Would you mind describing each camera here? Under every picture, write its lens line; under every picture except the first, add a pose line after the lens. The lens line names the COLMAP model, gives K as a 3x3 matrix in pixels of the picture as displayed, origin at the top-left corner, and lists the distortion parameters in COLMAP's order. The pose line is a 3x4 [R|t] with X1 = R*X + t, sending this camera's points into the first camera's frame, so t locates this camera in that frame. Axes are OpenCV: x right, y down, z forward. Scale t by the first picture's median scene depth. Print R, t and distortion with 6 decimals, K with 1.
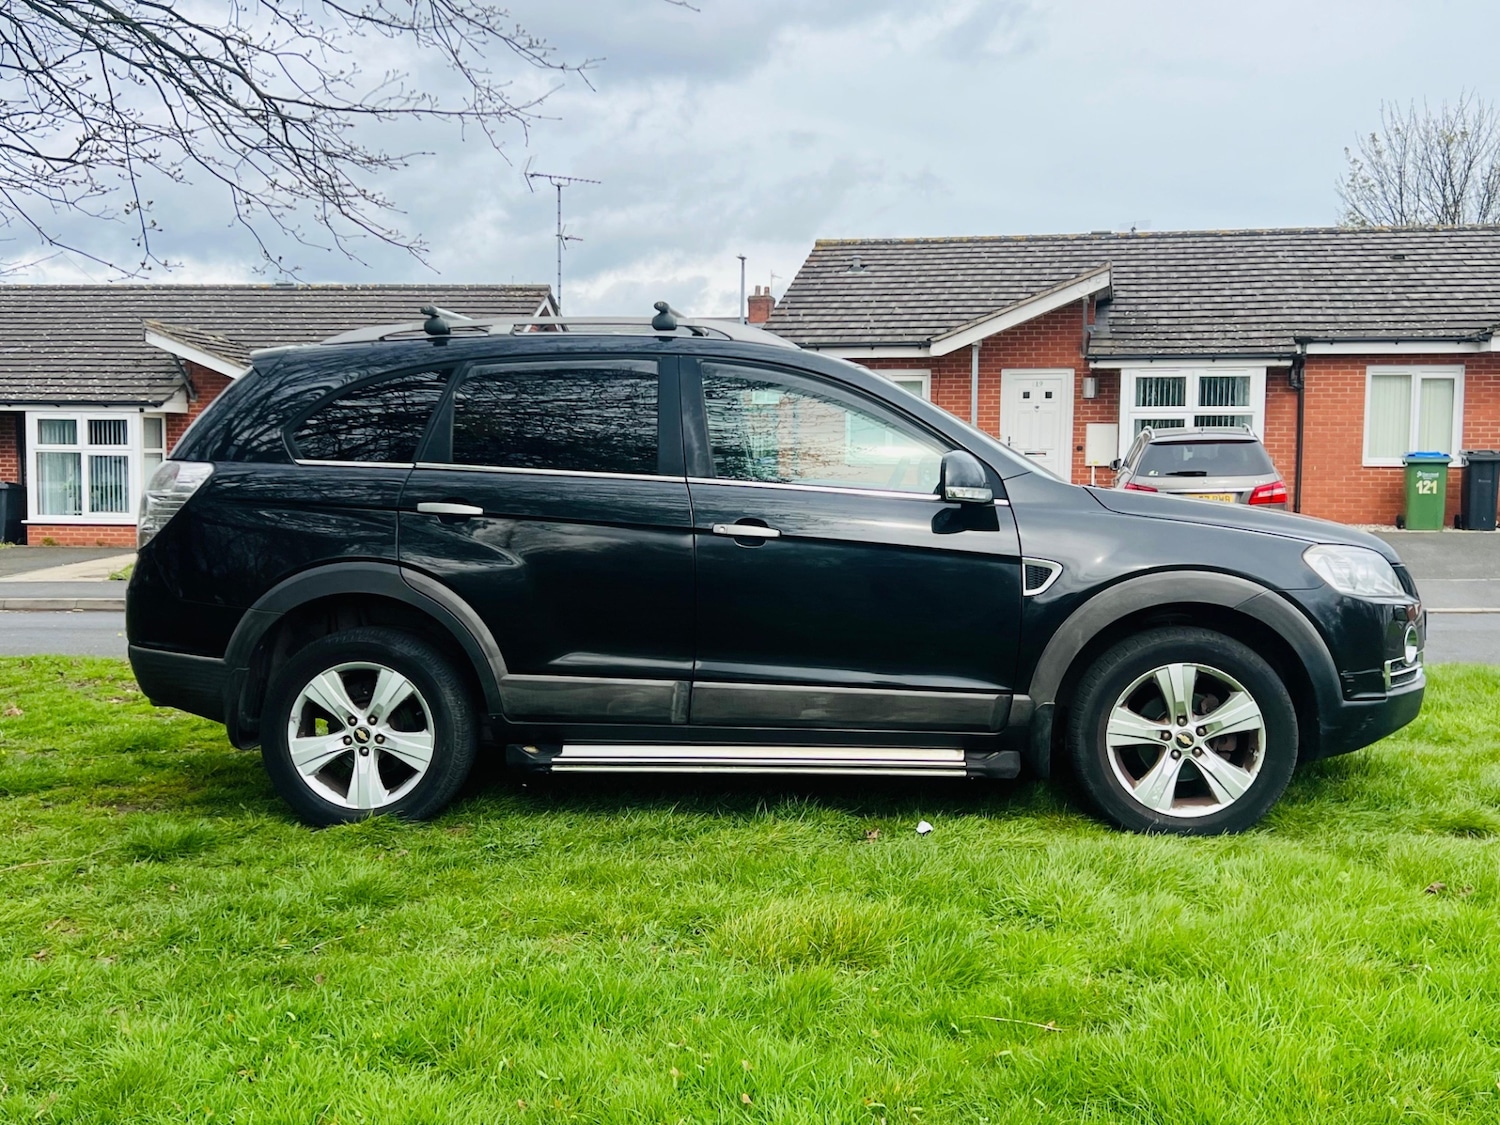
lens RADIAL K [[1664.6, 0, 734.2], [0, 1664.6, 568.0], [0, 0, 1]] dist [0.060357, 0.000000]
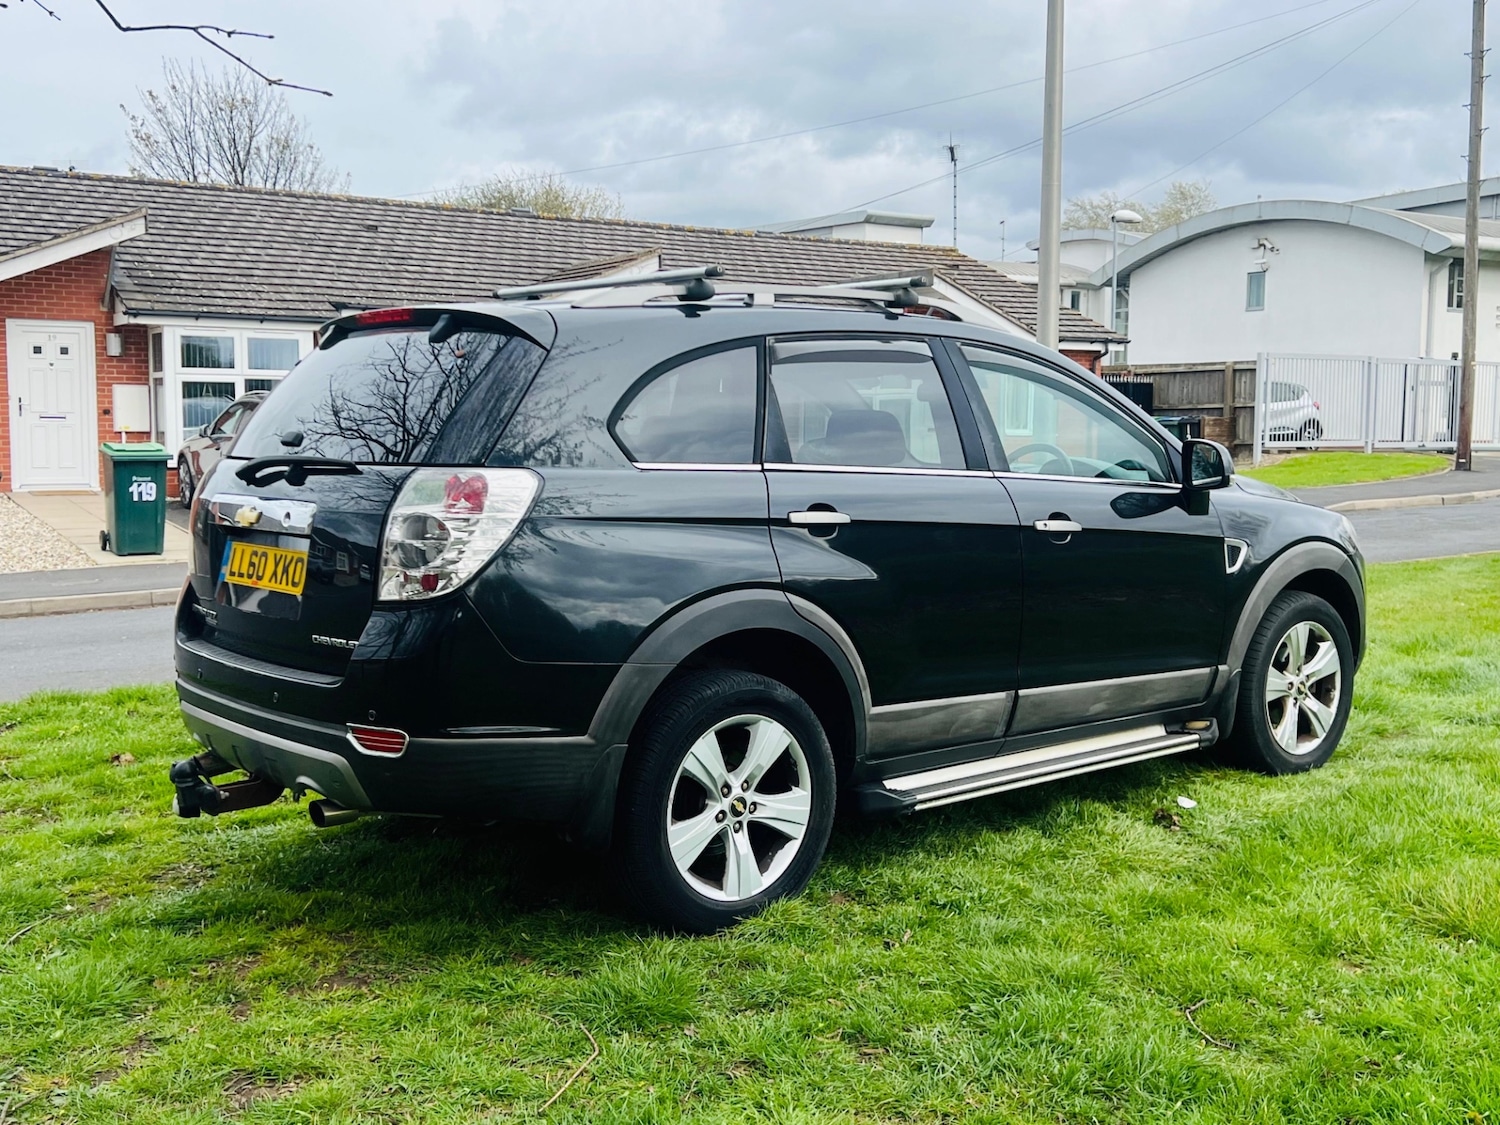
lens RADIAL K [[1664.6, 0, 761.4], [0, 1664.6, 568.3], [0, 0, 1]] dist [0.060357, 0.000000]
pose [[0.698471, -0.067714, 0.712427, -0.770110], [0.048688, 0.997703, 0.047095, -0.049991], [-0.713980, 0.001792, 0.700164, 0.435170]]
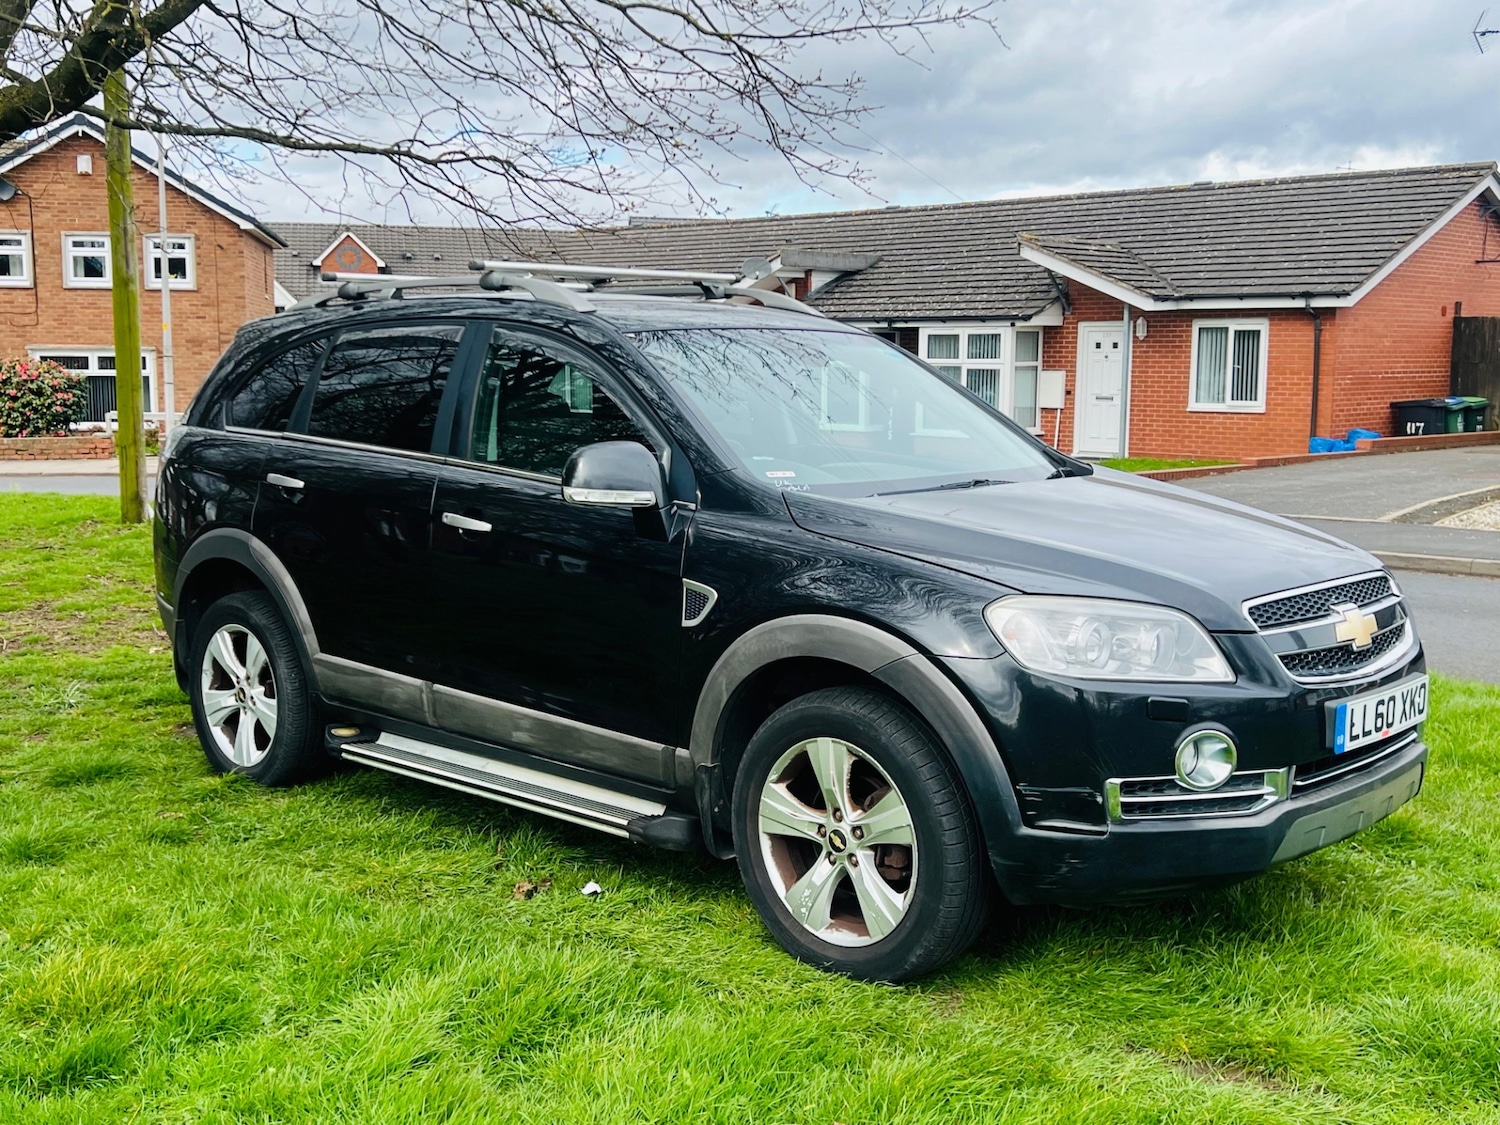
lens RADIAL K [[1671.3, 0, 703.2], [0, 1671.3, 561.4], [0, 0, 1]] dist [0.054609, 0.000000]
pose [[0.774952, 0.074924, -0.627563, 0.647174], [-0.038448, 0.996698, 0.071518, -0.068189], [0.630849, -0.031294, 0.775274, 0.372620]]
